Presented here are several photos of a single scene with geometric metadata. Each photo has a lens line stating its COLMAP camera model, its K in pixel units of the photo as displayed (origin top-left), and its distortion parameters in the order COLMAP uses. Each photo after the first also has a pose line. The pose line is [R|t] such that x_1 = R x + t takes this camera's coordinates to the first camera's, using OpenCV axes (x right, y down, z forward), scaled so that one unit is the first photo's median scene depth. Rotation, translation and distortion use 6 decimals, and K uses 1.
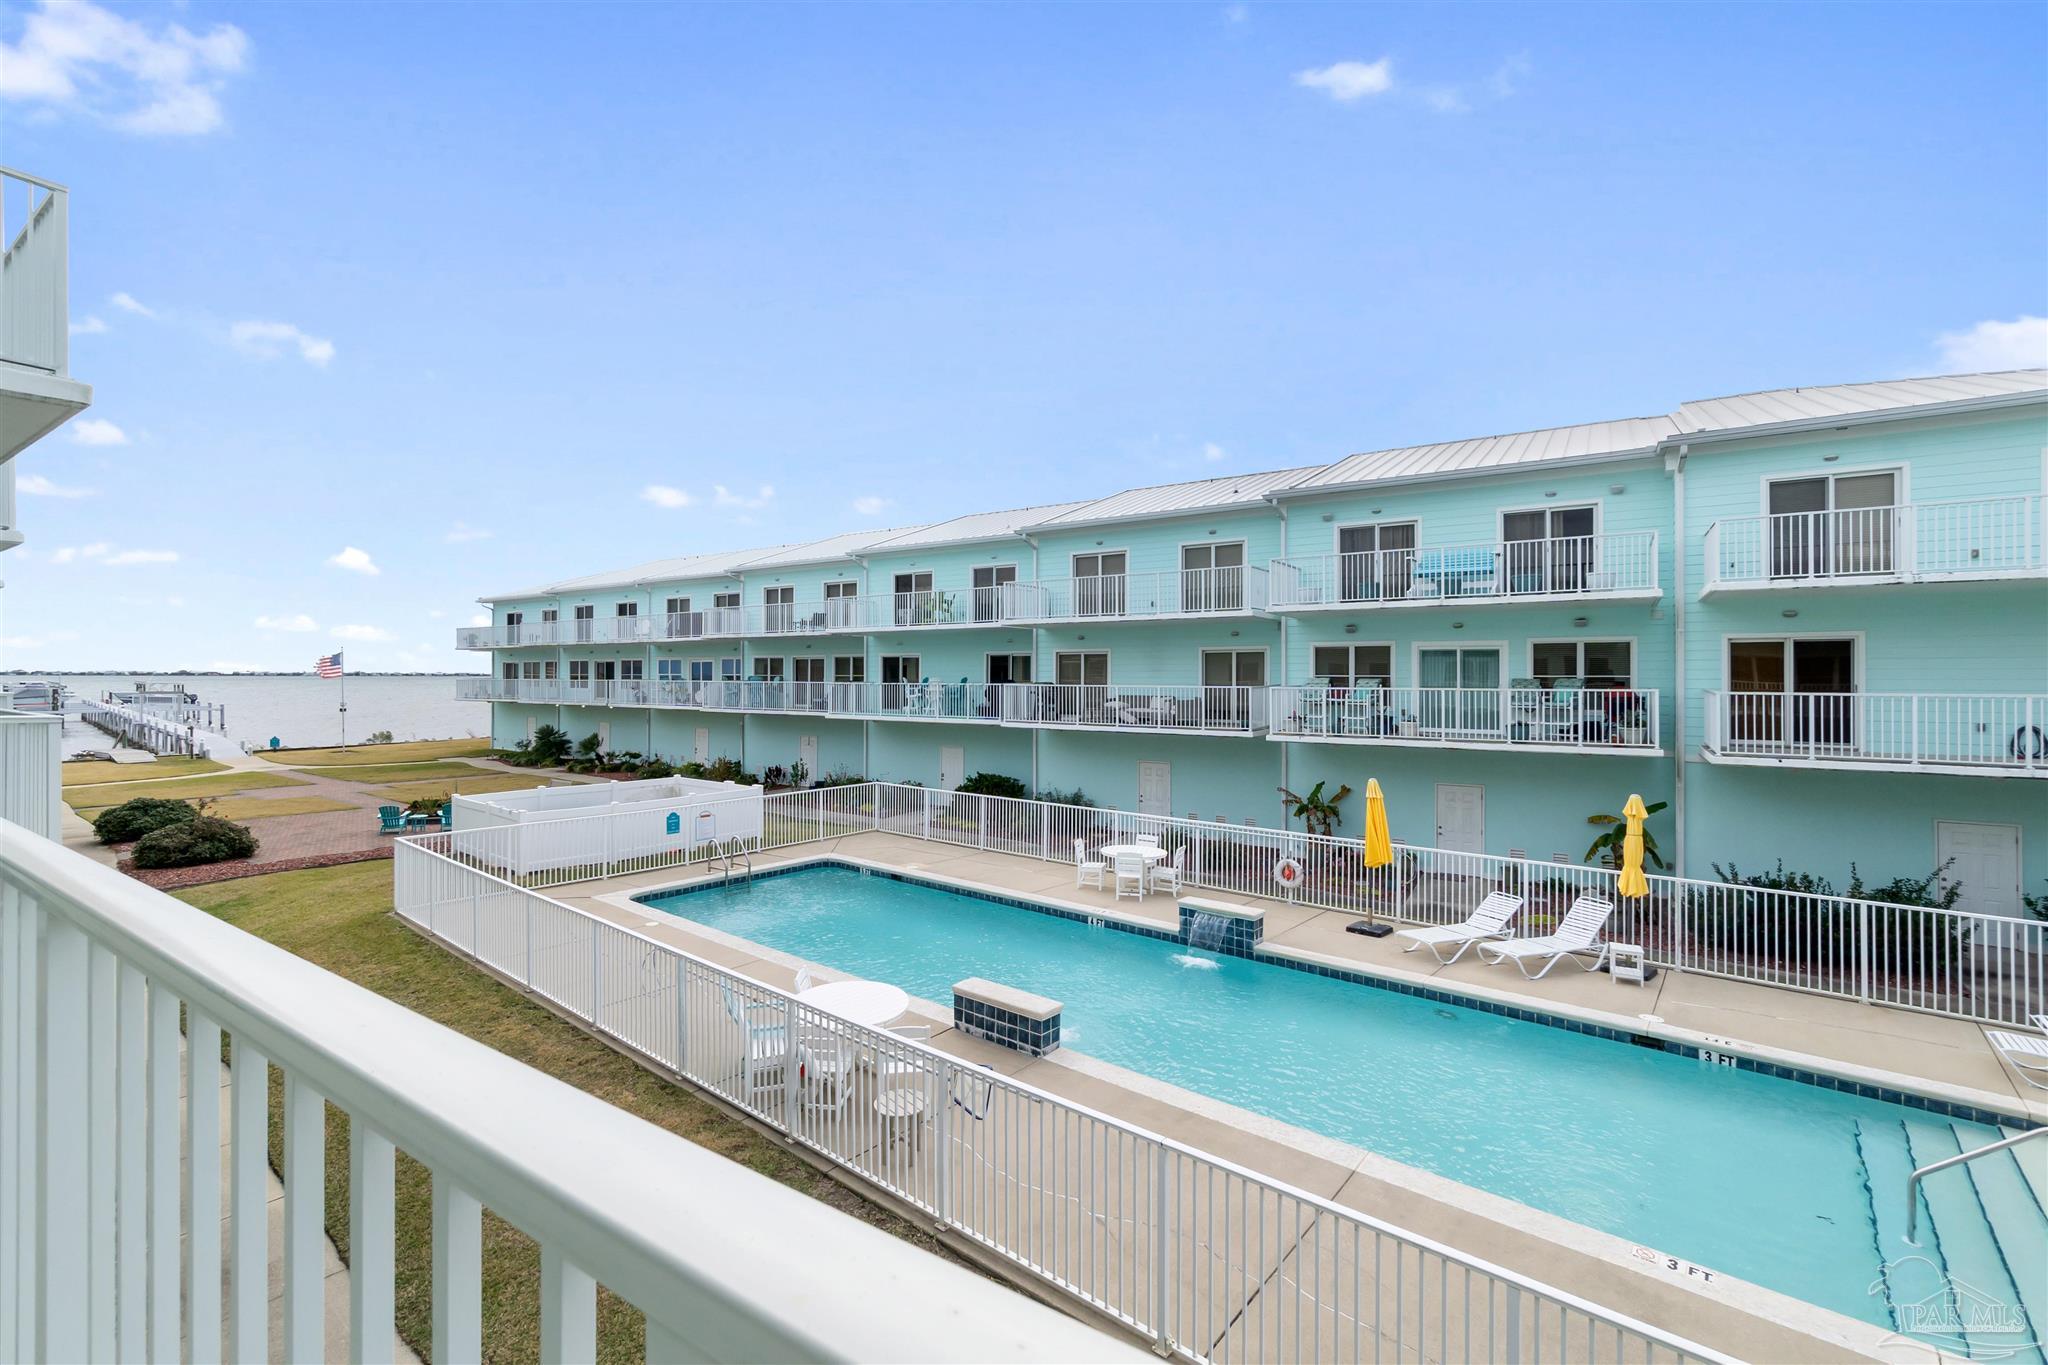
lens RADIAL K [[899.9, 0, 981.1], [0, 899.9, 652.4], [0, 0, 1]] dist [-0.006781, 0.003539]
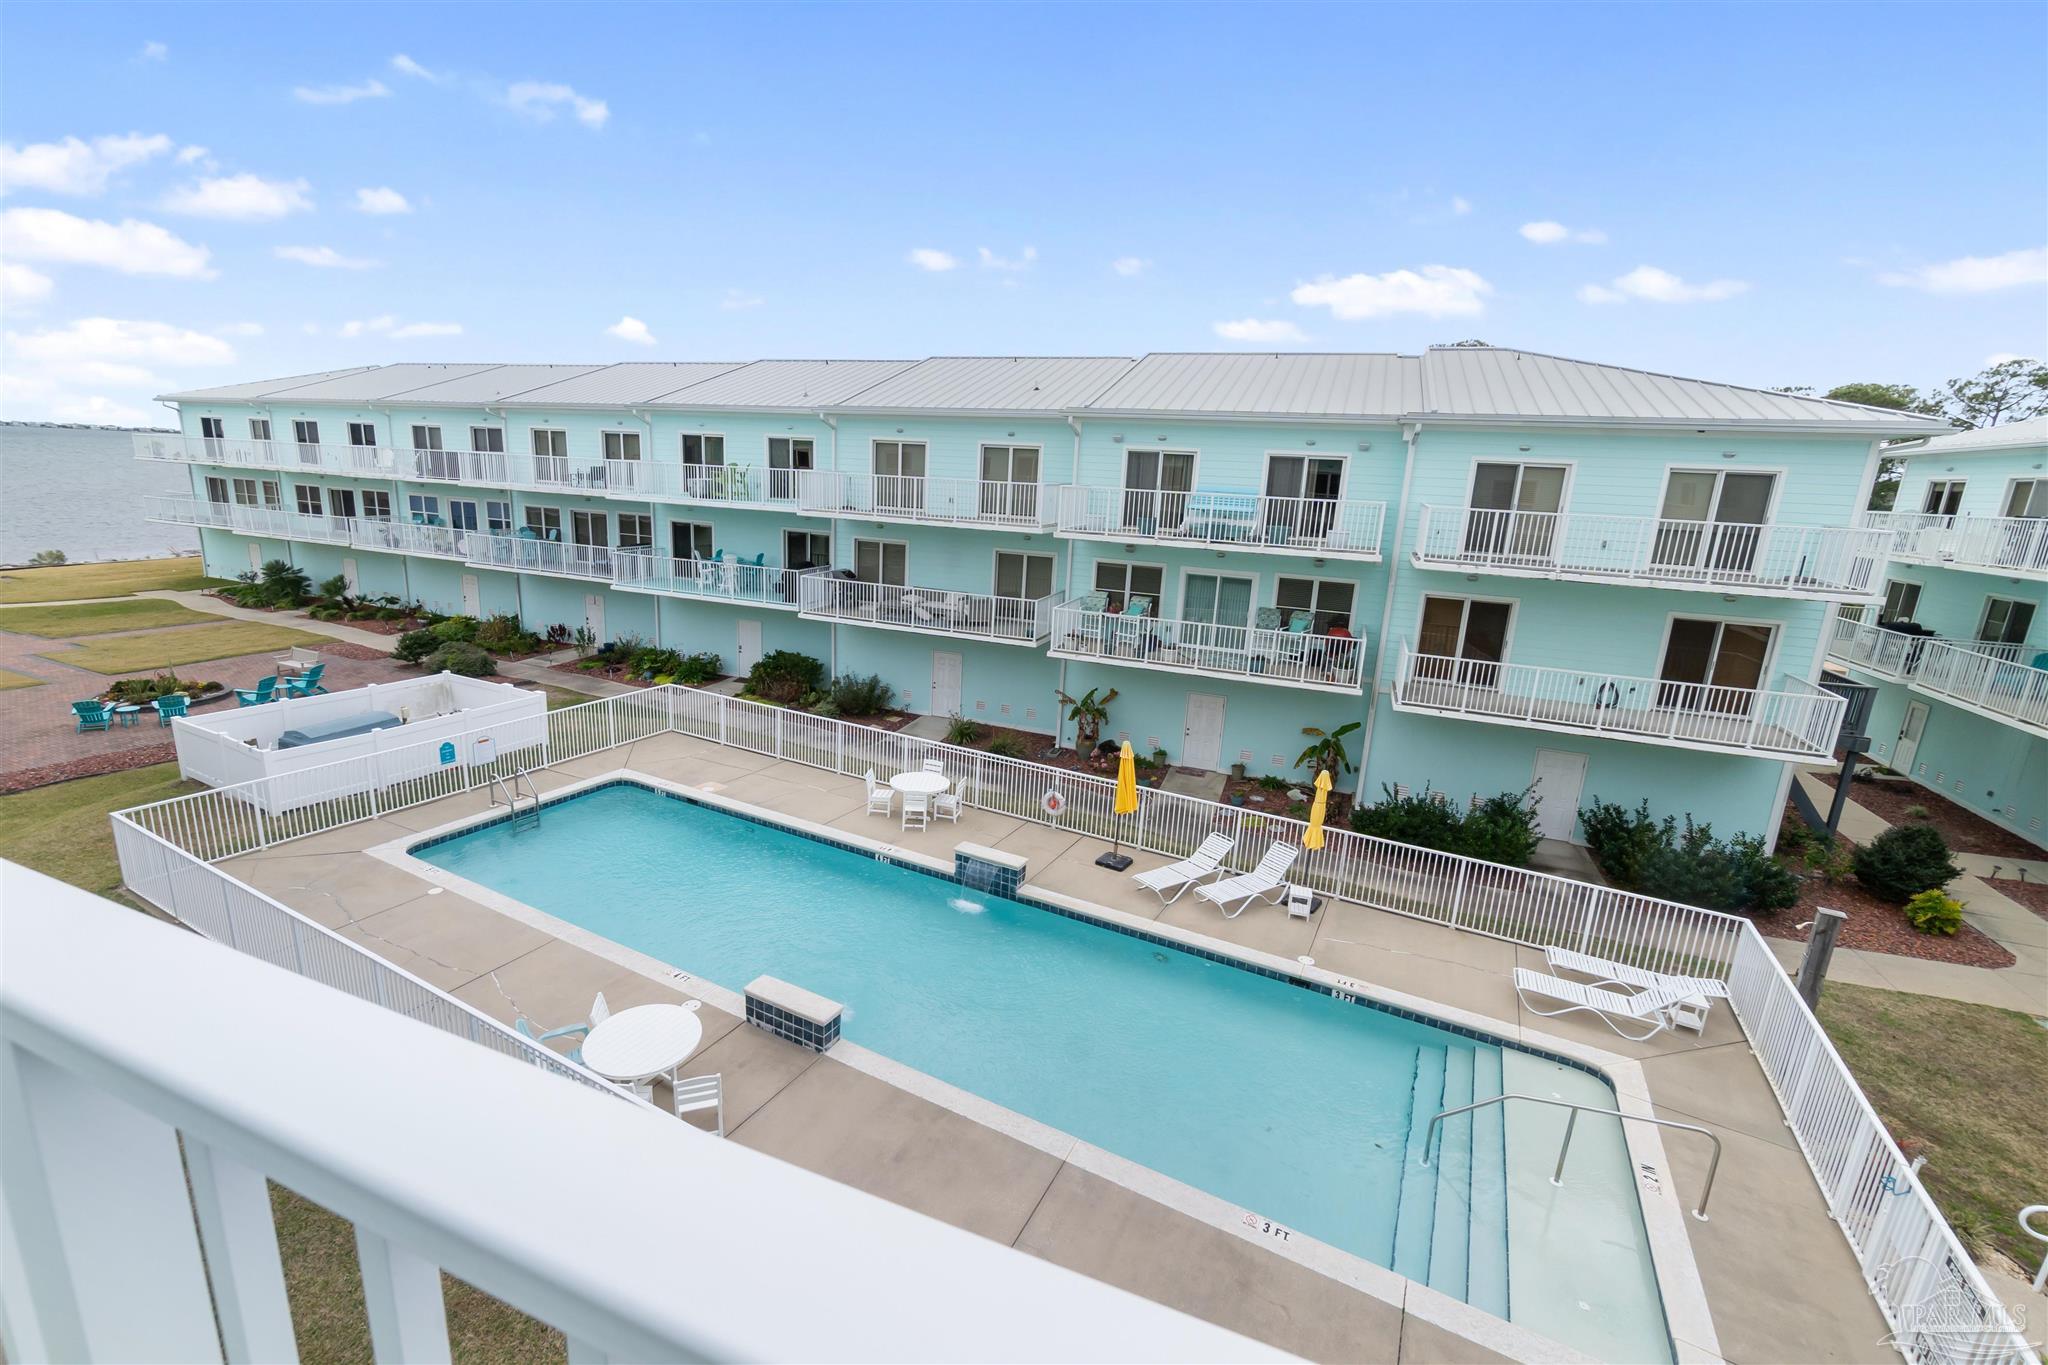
lens RADIAL K [[899.9, 0, 992.0], [0, 899.9, 651.5], [0, 0, 1]] dist [-0.006781, 0.003539]
pose [[0.975414, -0.011266, 0.220091, 0.013345], [-0.043678, 0.968998, 0.243177, -0.153530], [-0.216008, -0.246812, 0.944682, -0.006164]]
